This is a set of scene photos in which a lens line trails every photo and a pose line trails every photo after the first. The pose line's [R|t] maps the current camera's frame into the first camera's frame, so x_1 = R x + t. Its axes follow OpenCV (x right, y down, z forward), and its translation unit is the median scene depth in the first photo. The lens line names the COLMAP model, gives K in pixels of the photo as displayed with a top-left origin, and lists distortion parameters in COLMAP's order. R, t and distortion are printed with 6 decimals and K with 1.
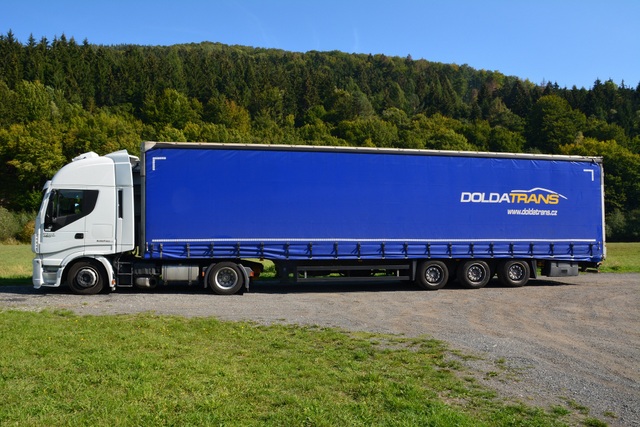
lens RADIAL K [[528.8, 0, 319.0], [0, 528.8, 229.3], [0, 0, 1]] dist [0.070799, -0.466745]
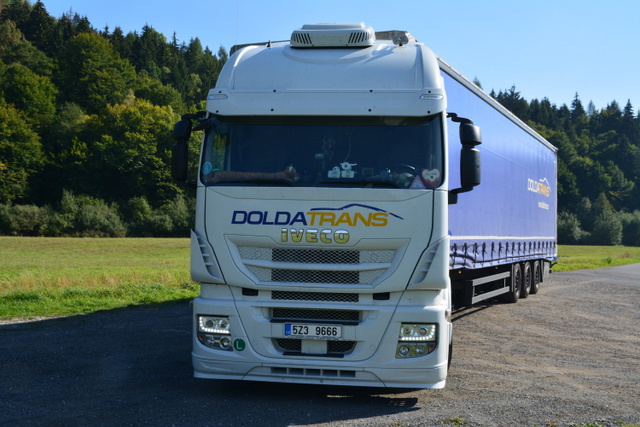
lens RADIAL K [[747.8, 0, 320.0], [0, 747.8, 213.5], [0, 0, 1]] dist [-0.015427, -0.021093]
pose [[0.305064, -0.001770, 0.952330, -0.929555], [0.009610, 0.999953, -0.001220, -0.005031], [-0.952283, 0.009524, 0.305067, 0.822377]]
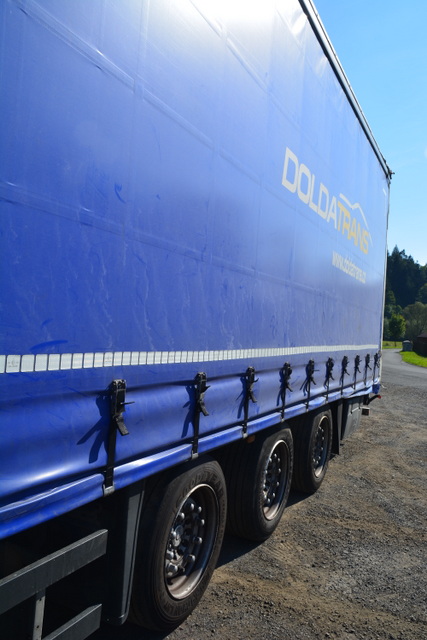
lens RADIAL K [[528.8, 0, 213.5], [0, 528.8, 320.0], [0, 0, 1]] dist [0.070799, -0.466745]
pose [[0.593480, 0.039261, 0.803891, 0.069016], [-0.069867, 0.997552, 0.002861, 0.008202], [-0.801811, -0.057863, 0.594770, 0.896898]]
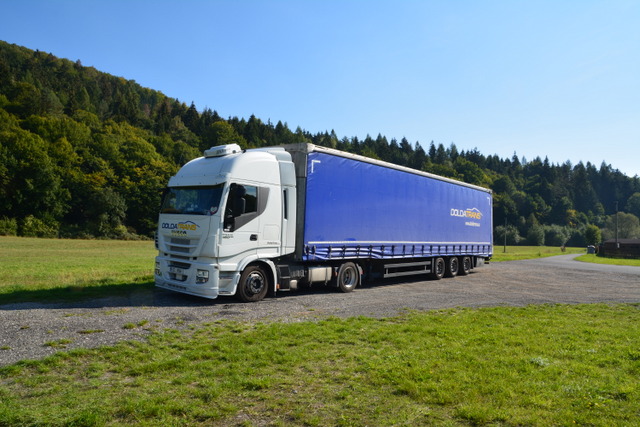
lens RADIAL K [[473.1, 0, 320.0], [0, 473.1, 213.5], [0, 0, 1]] dist [-0.125205, 0.112550]
pose [[0.772520, 0.042728, 0.633551, -0.792261], [-0.020512, 0.998892, -0.042357, 0.003403], [-0.634658, 0.019726, 0.772541, 0.268720]]
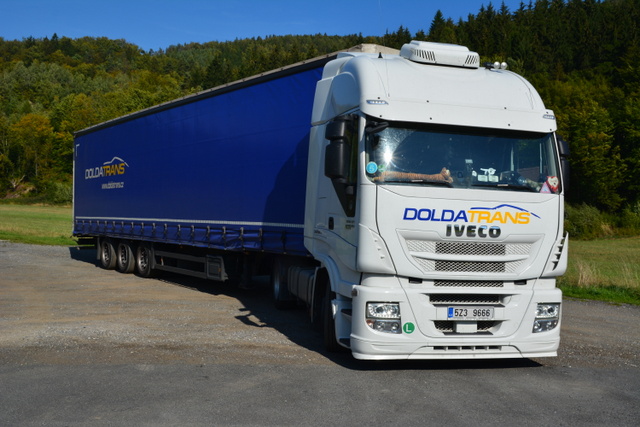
lens RADIAL K [[654.2, 0, 320.0], [0, 654.2, 213.5], [0, 0, 1]] dist [-0.009103, 0.041292]
pose [[-0.056014, -0.028483, 0.998024, -0.950961], [-0.016691, 0.999480, 0.027588, -0.015319], [-0.998290, -0.015113, -0.056461, 1.094938]]
